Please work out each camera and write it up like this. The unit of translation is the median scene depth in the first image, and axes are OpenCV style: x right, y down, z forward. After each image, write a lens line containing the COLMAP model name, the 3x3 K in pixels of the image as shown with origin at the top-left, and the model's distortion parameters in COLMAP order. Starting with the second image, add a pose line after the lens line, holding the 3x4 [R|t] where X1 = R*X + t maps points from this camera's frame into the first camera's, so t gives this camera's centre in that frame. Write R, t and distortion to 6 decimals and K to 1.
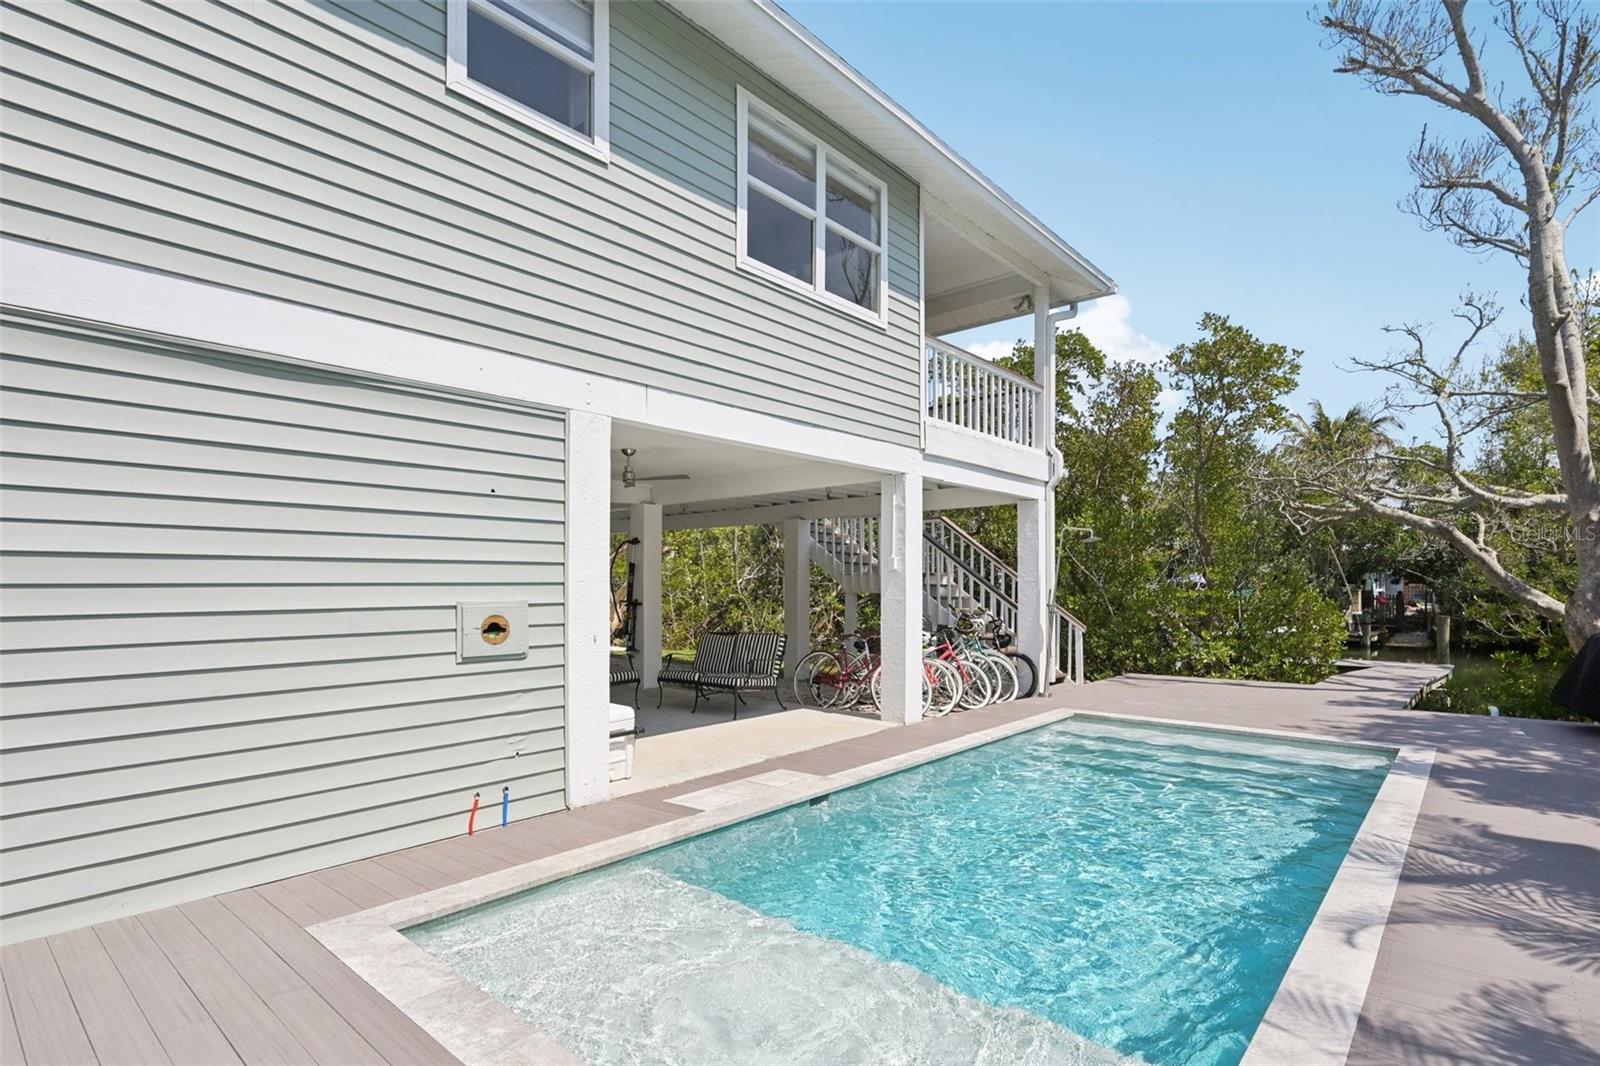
lens RADIAL K [[775.2, 0, 806.5], [0, 775.2, 573.4], [0, 0, 1]] dist [0.000663, 0.000186]
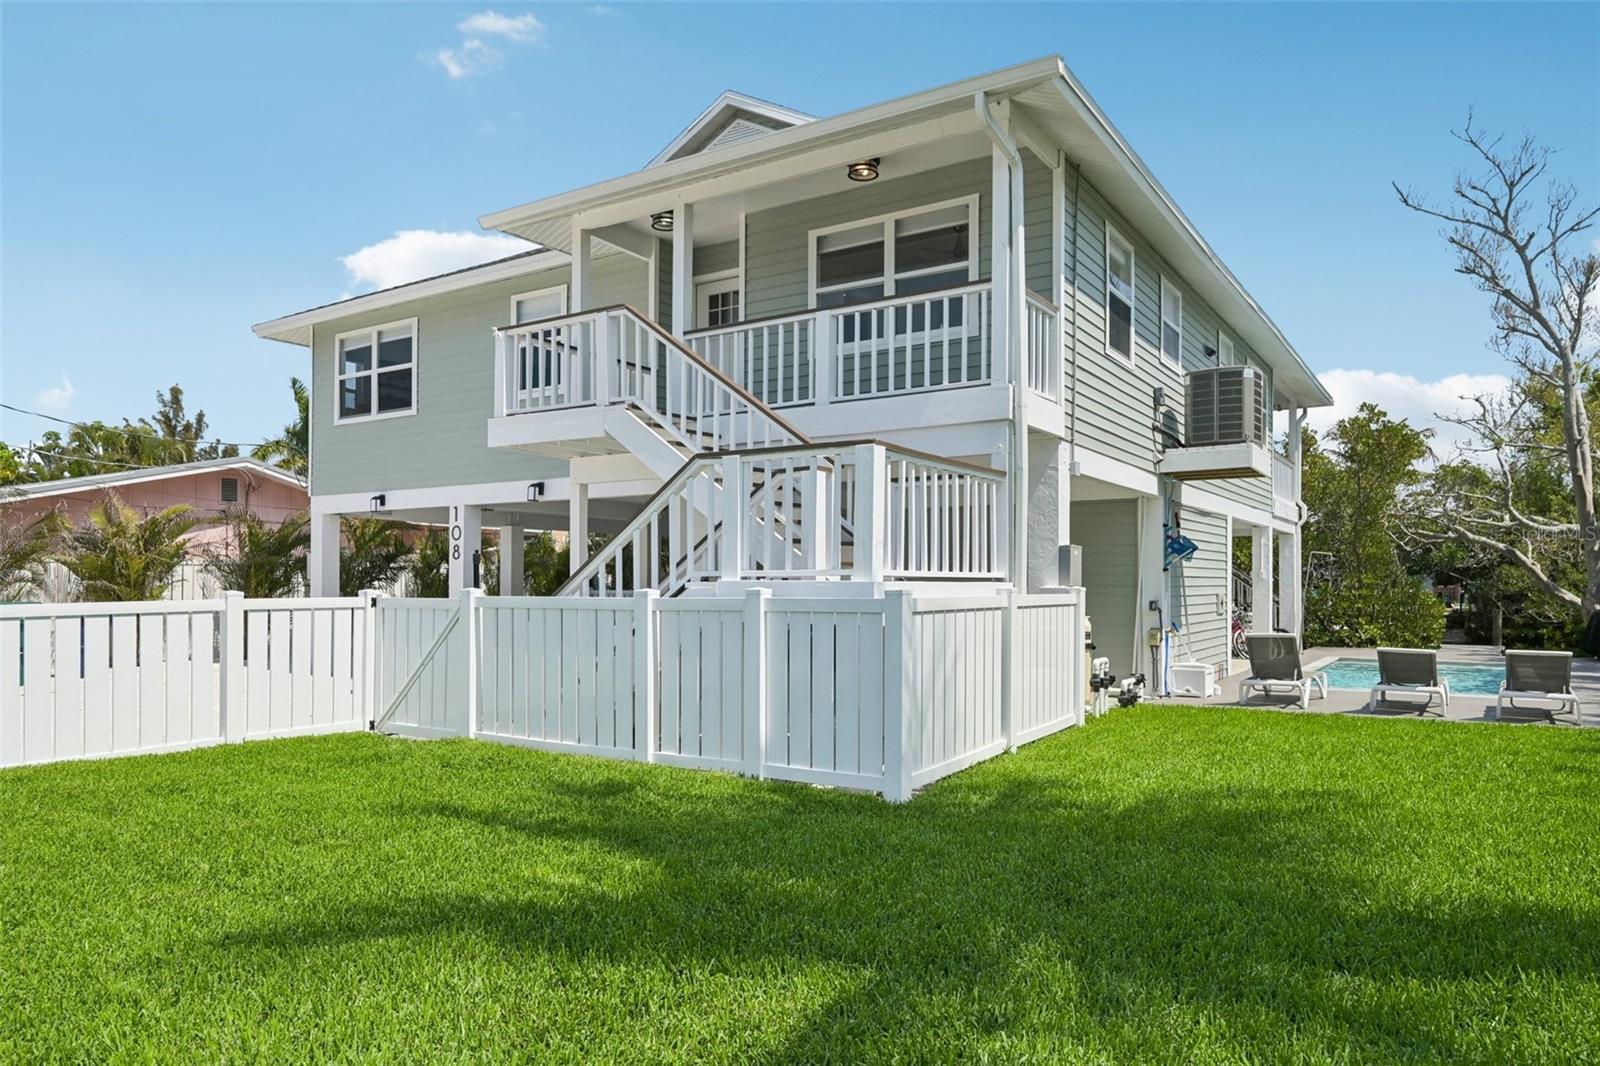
lens RADIAL K [[1071.2, 0, 788.0], [0, 1071.2, 572.2], [0, 0, 1]] dist [-0.002713, 0.009123]
pose [[0.989656, 0.001648, 0.143453, -1.062317], [-0.001749, 0.999998, 0.000572, -0.014454], [-0.143452, -0.000817, 0.989657, -1.060559]]
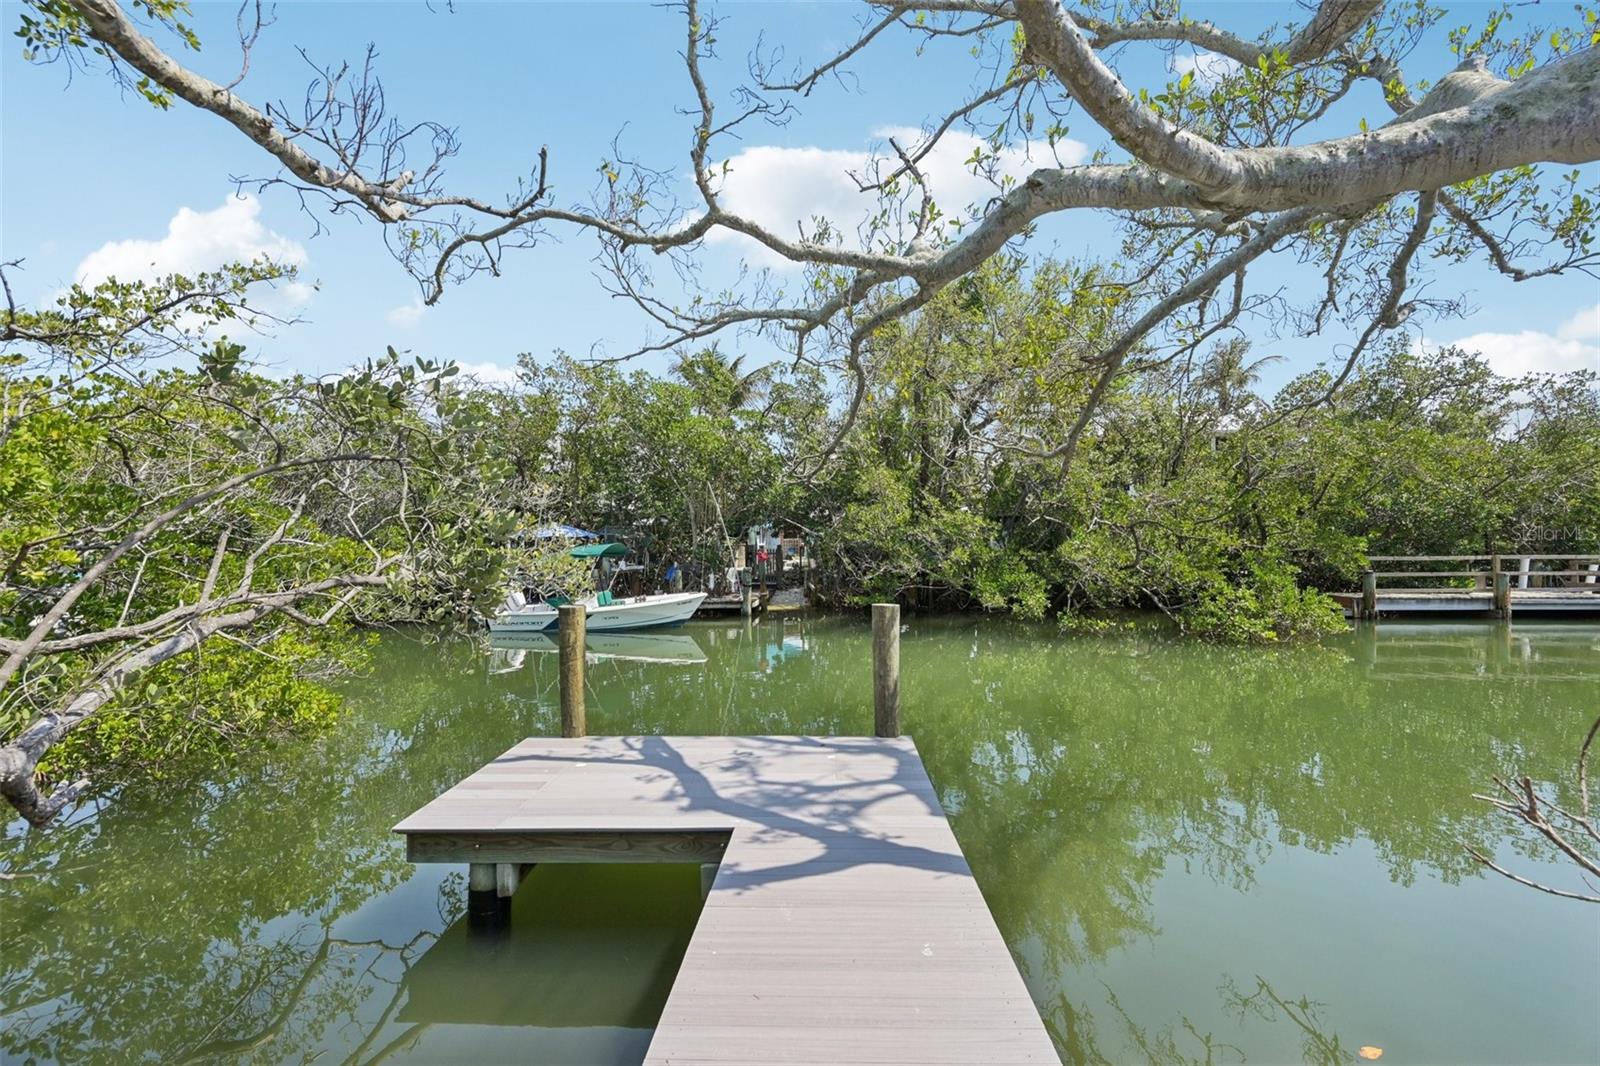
lens RADIAL K [[637.2, 0, 793.9], [0, 637.2, 534.2], [0, 0, 1]] dist [0.000503, 0.000268]
pose [[0.775223, -0.003969, 0.631675, 0.937765], [0.004934, 0.999988, 0.000227, 0.032053], [-0.631669, 0.002941, 0.775233, 1.252354]]
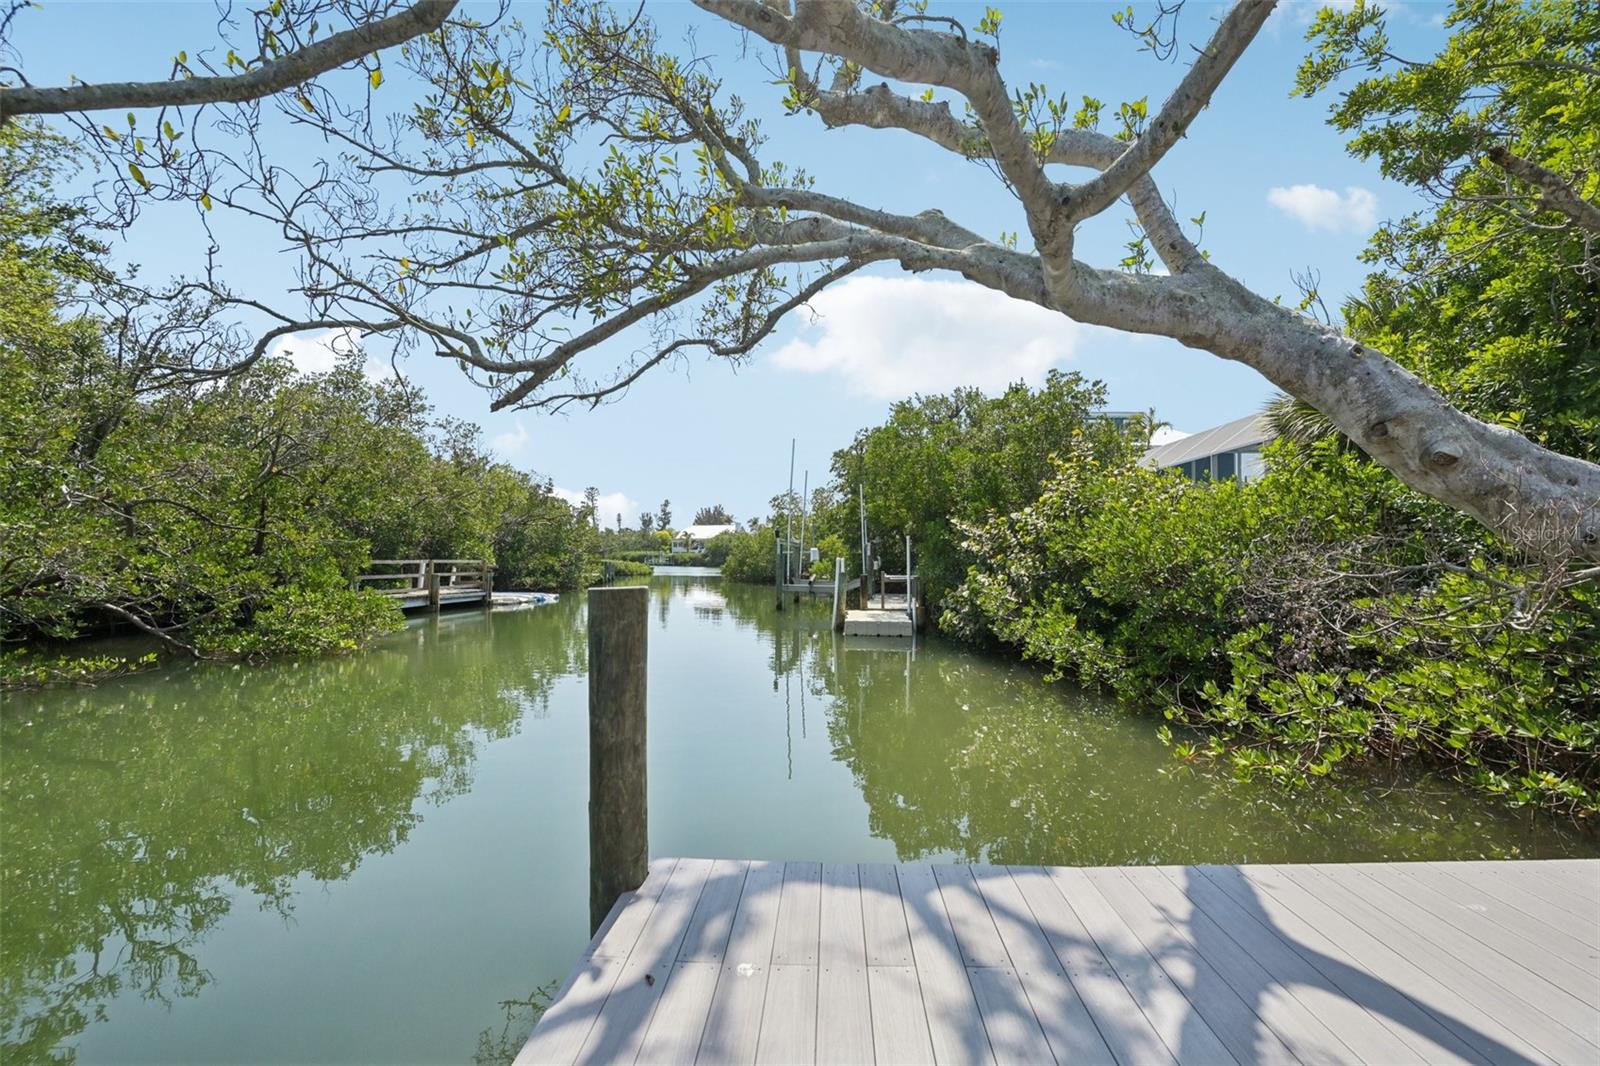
lens RADIAL K [[637.2, 0, 801.8], [0, 637.2, 547.3], [0, 0, 1]] dist [0.000503, 0.000268]
pose [[-0.636571, 0.006576, 0.771190, 1.080032], [-0.021676, 0.999416, -0.026415, 0.073262], [-0.770913, -0.033531, -0.636057, 1.642660]]
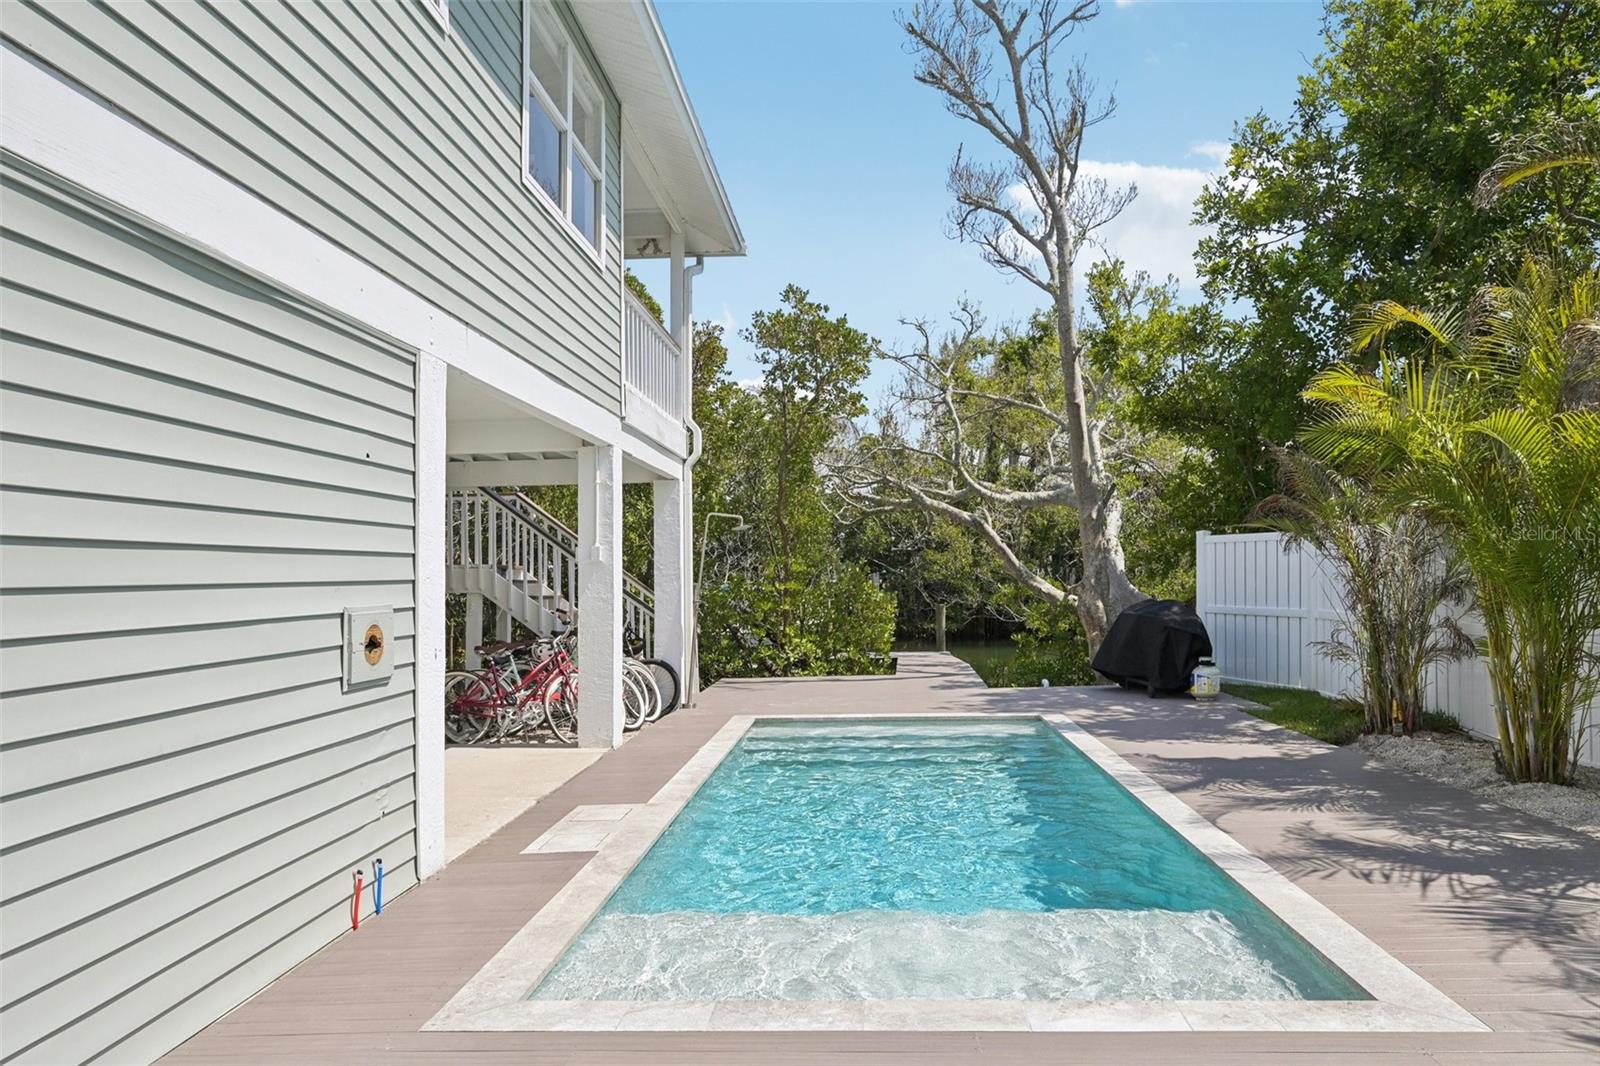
lens RADIAL K [[1071.2, 0, 819.4], [0, 1071.2, 548.0], [0, 0, 1]] dist [-0.002713, 0.009123]
pose [[0.781882, 0.003804, 0.623415, -0.317837], [0.006840, 0.999869, -0.014680, -0.000706], [-0.623389, 0.015742, 0.781754, -0.026895]]
